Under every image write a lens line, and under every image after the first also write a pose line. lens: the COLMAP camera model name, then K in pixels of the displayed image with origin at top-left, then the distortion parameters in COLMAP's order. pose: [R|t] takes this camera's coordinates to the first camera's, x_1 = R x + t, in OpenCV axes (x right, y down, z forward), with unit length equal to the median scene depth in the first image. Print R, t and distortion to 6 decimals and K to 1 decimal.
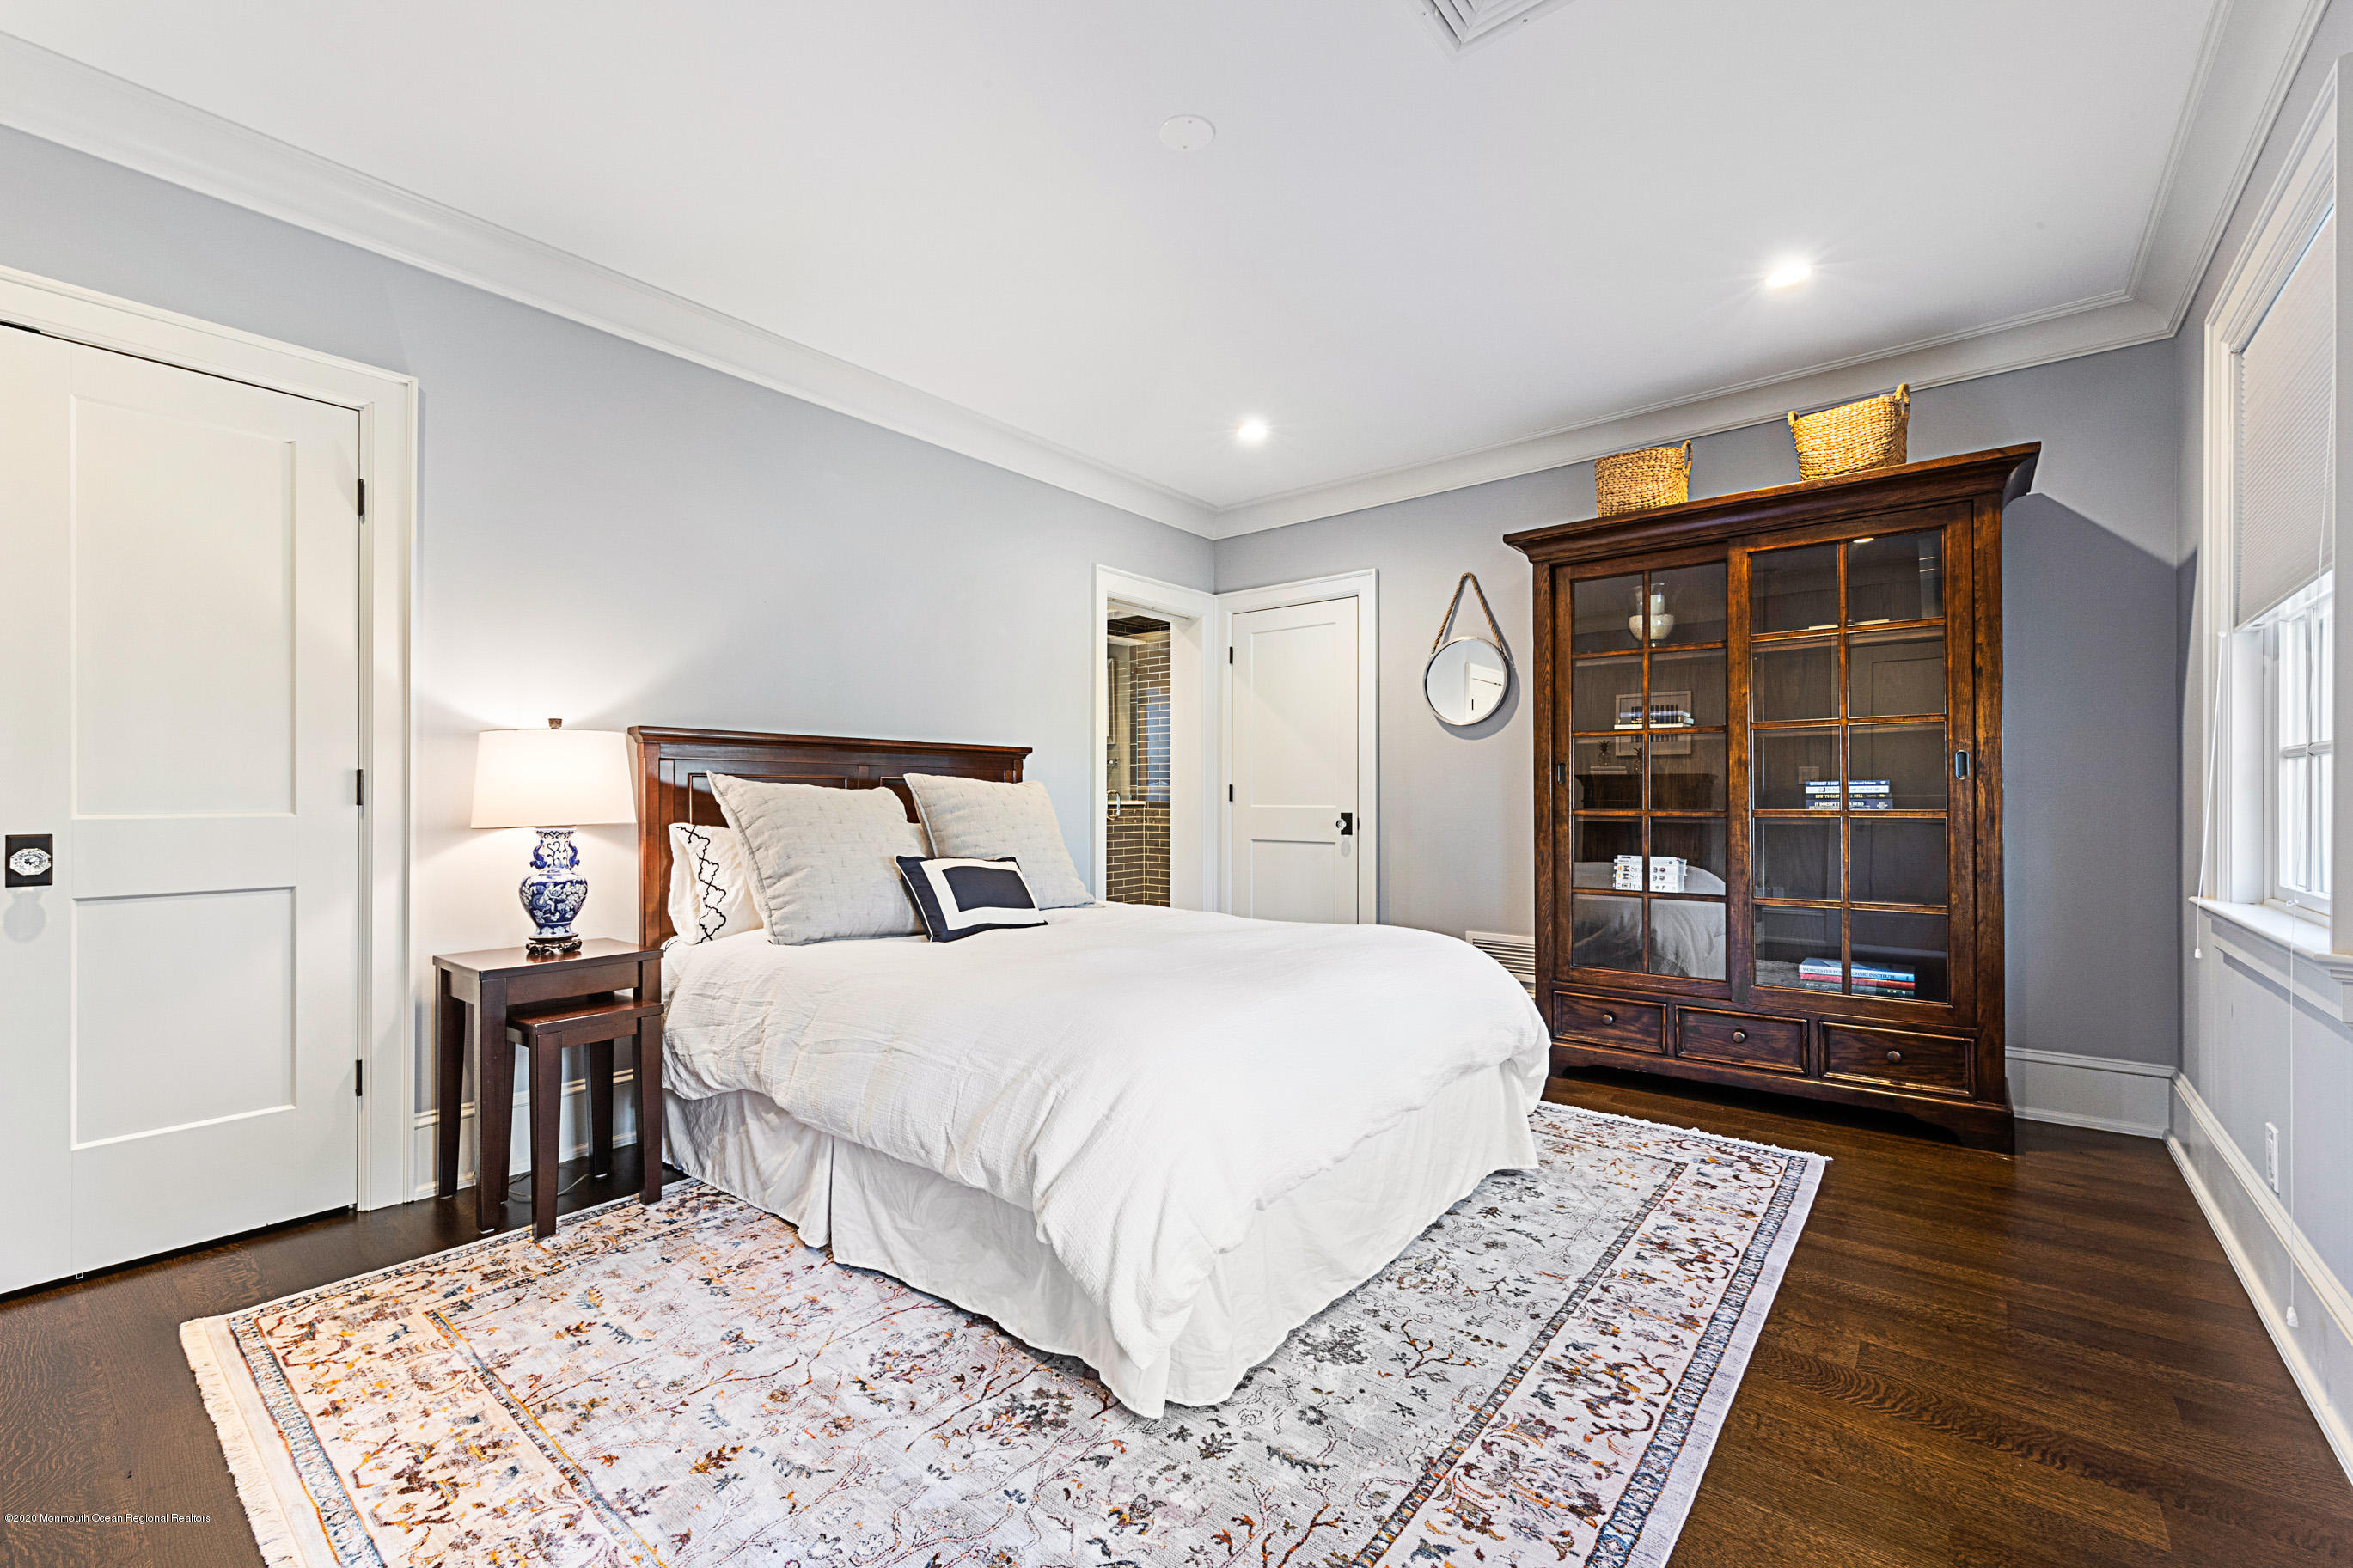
lens RADIAL K [[969.5, 0, 1179.7], [0, 969.5, 791.8], [0, 0, 1]] dist [0.002587, -0.000250]
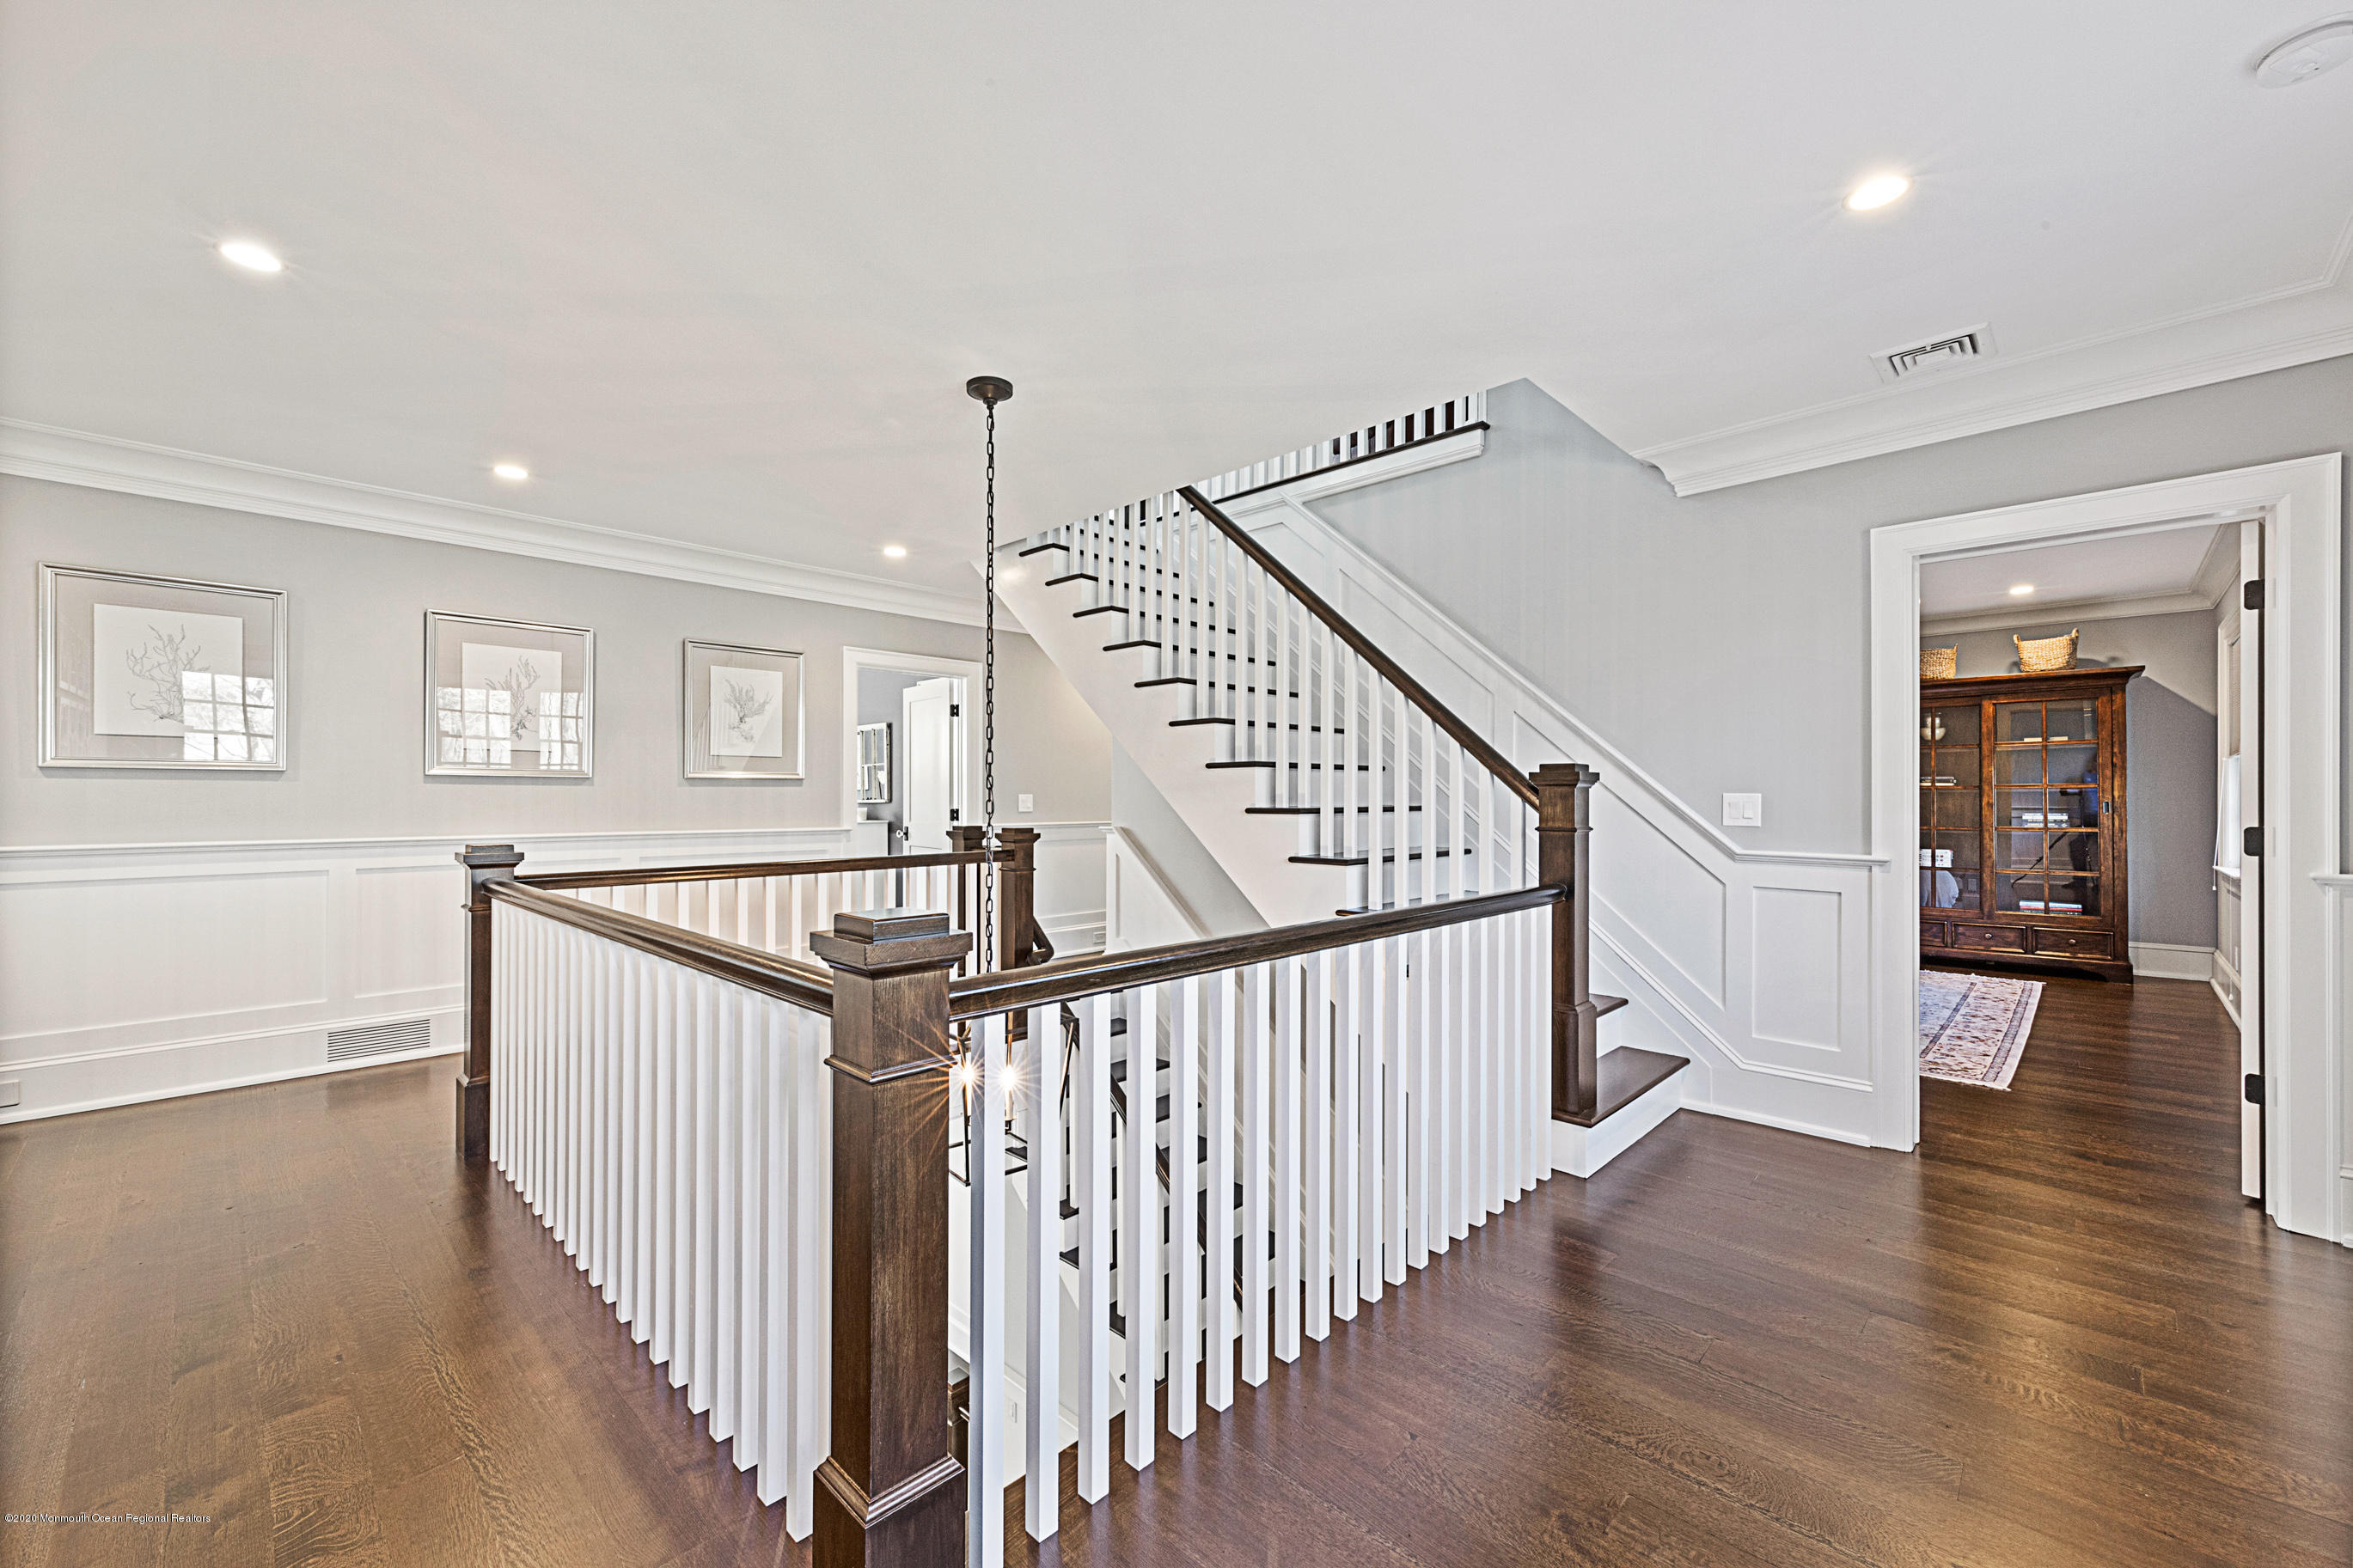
lens RADIAL K [[935.9, 0, 1174.9], [0, 935.9, 792.5], [0, 0, 1]] dist [0.002839, 0.000104]
pose [[0.996326, -0.002844, -0.085590, -1.037089], [0.002797, 0.999996, -0.000670, -0.061367], [0.085592, 0.000428, 0.996330, -1.208004]]
